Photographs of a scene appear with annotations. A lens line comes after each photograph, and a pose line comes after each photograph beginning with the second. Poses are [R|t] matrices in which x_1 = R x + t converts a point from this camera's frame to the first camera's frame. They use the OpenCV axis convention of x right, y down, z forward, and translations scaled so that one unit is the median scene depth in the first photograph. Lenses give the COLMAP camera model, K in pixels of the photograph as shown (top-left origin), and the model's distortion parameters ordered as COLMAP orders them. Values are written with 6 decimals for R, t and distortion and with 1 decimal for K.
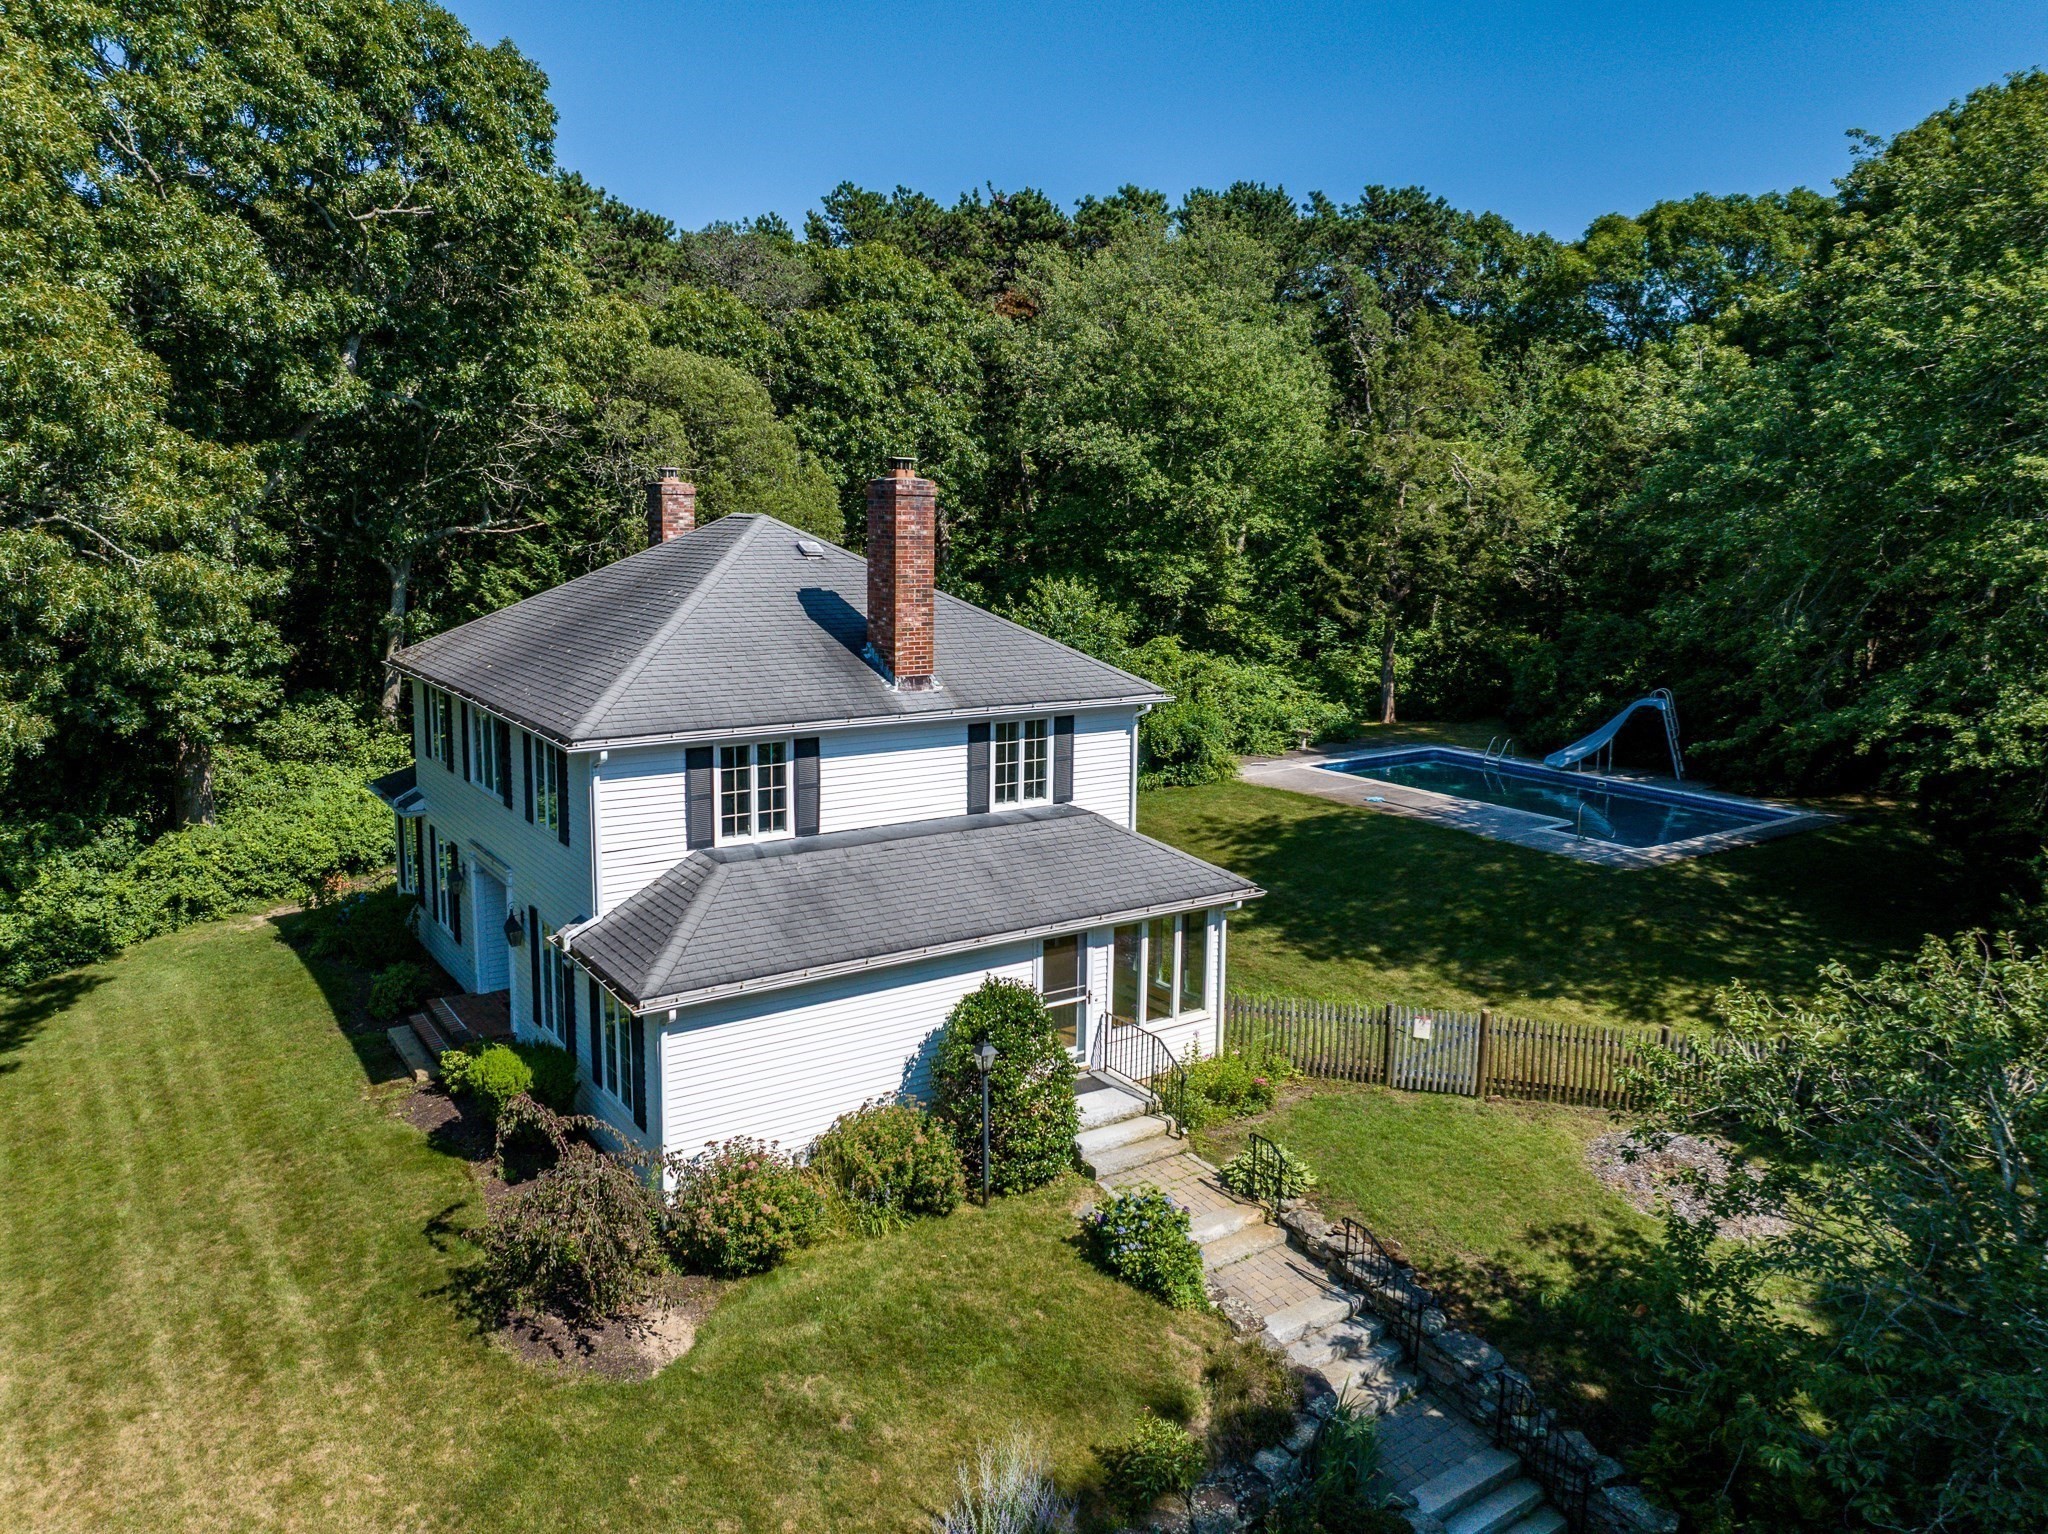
lens RADIAL K [[1475.4, 0, 1063.8], [0, 1475.4, 726.4], [0, 0, 1]] dist [-0.109038, 0.066078]
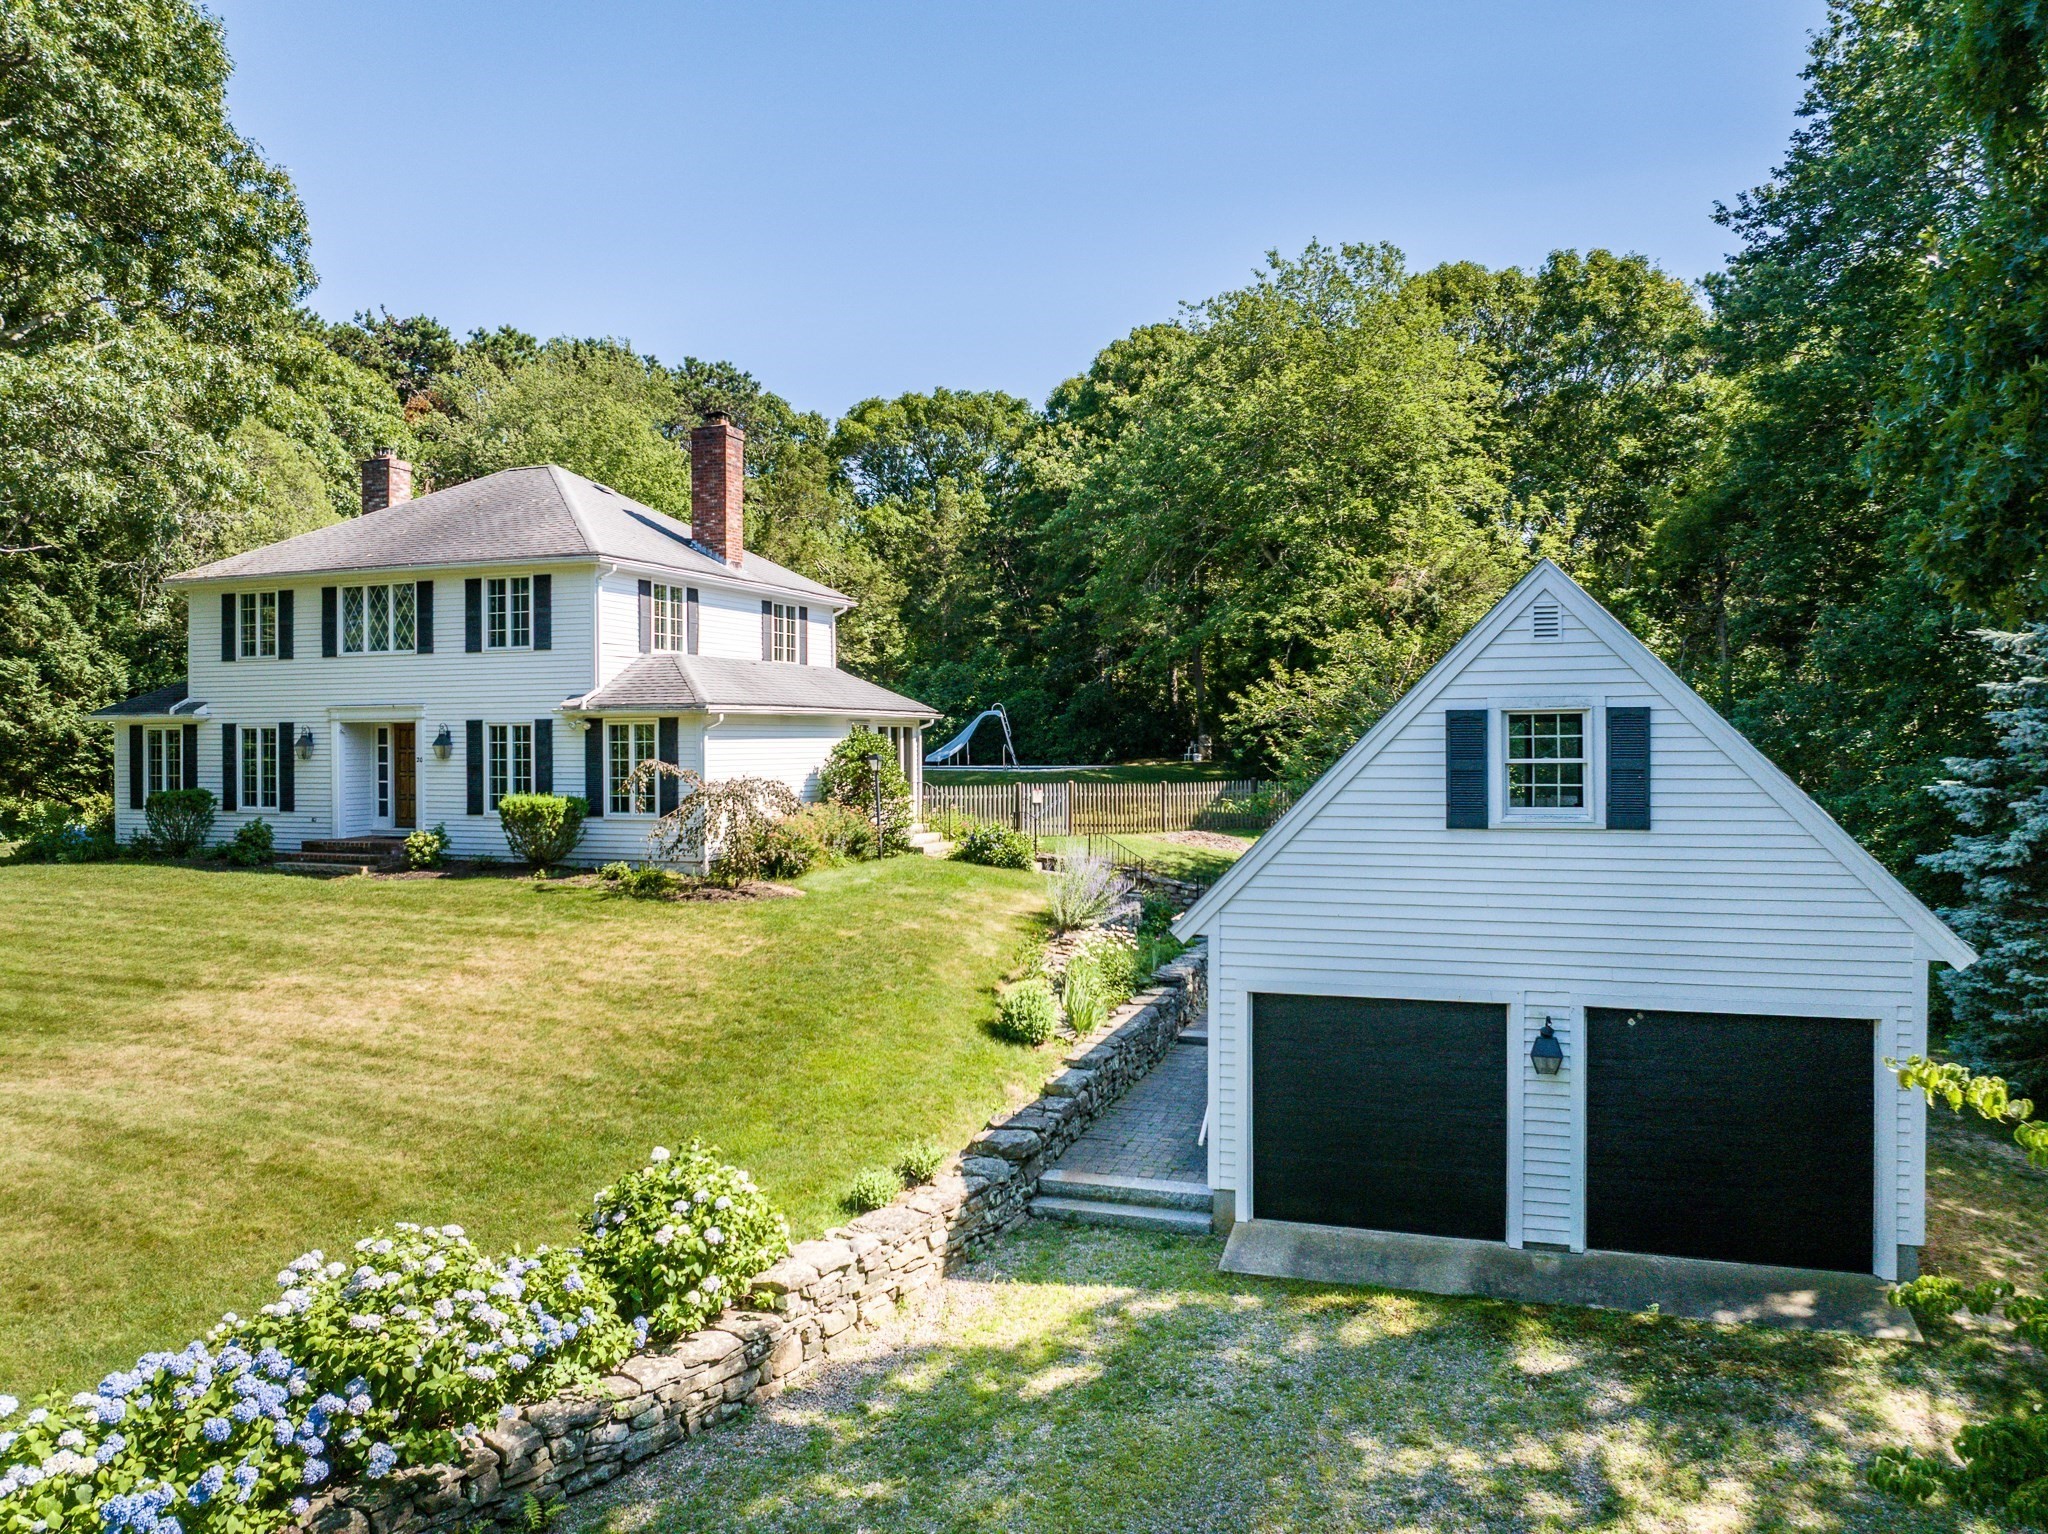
lens RADIAL K [[1439.4, 0, 1067.1], [0, 1439.4, 761.8], [0, 0, 1]] dist [-0.008409, -0.003054]
pose [[0.814101, -0.029062, 0.579996, -0.625814], [0.108481, 0.988777, -0.102723, 0.324125], [-0.570502, 0.146545, 0.808117, -0.302694]]
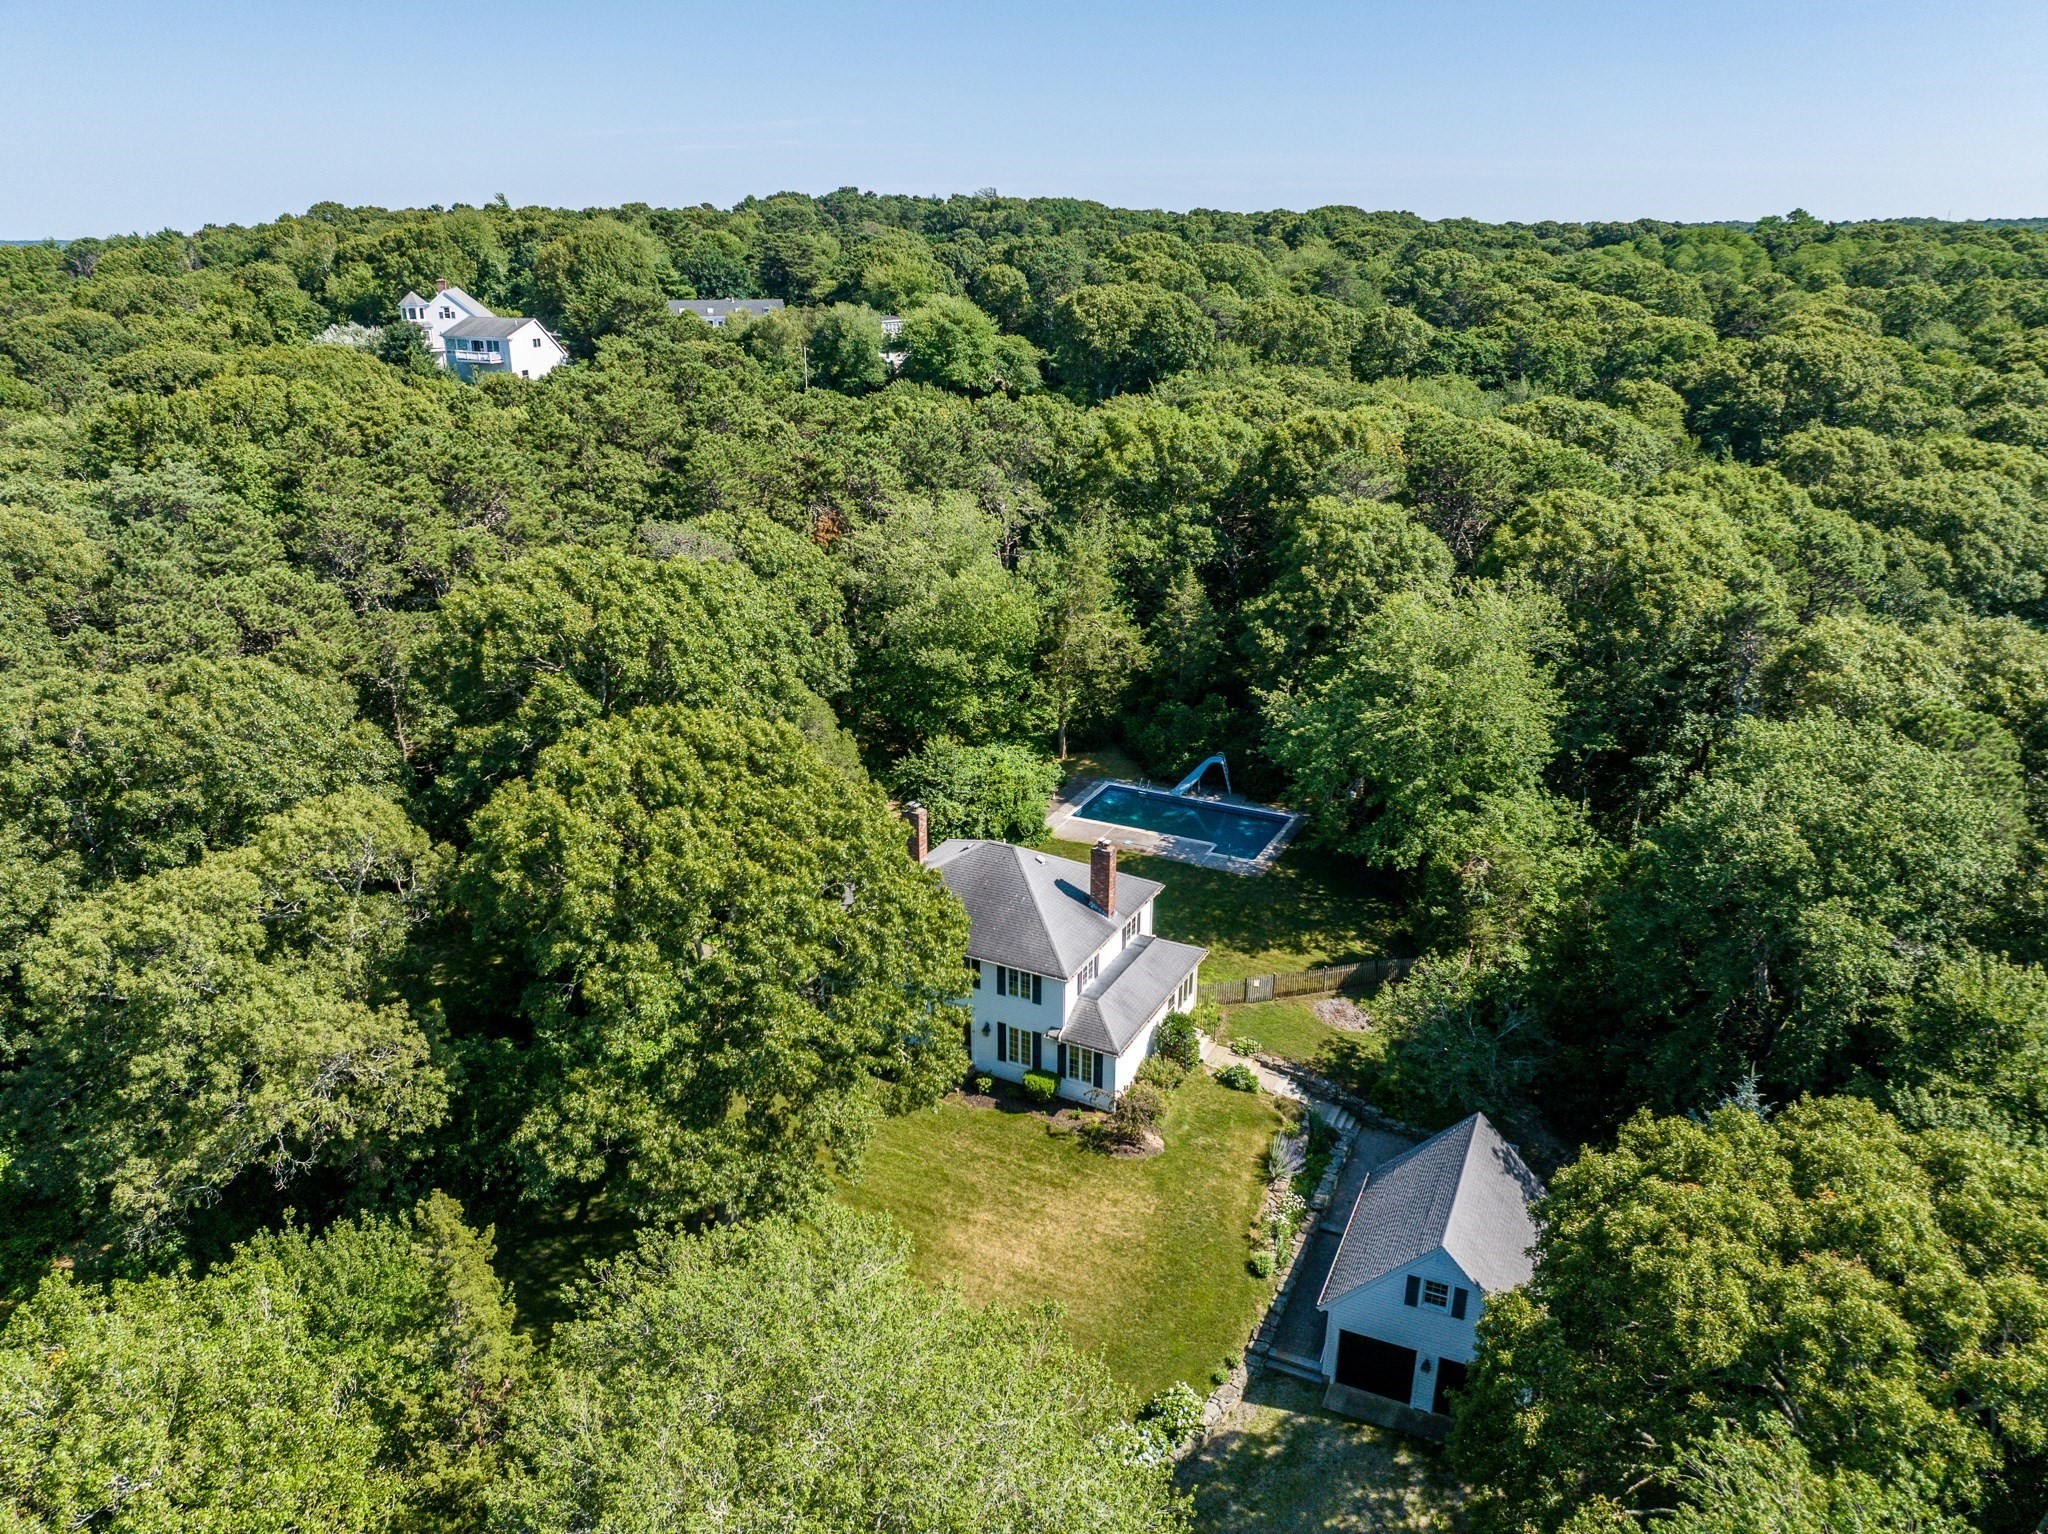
lens RADIAL K [[1475.4, 0, 1063.8], [0, 1475.4, 726.4], [0, 0, 1]] dist [-0.109038, 0.066078]
pose [[0.873015, -0.155922, 0.462096, -1.348364], [0.064445, 0.976088, 0.207601, -0.916228], [-0.483416, -0.151459, 0.862188, -1.268526]]
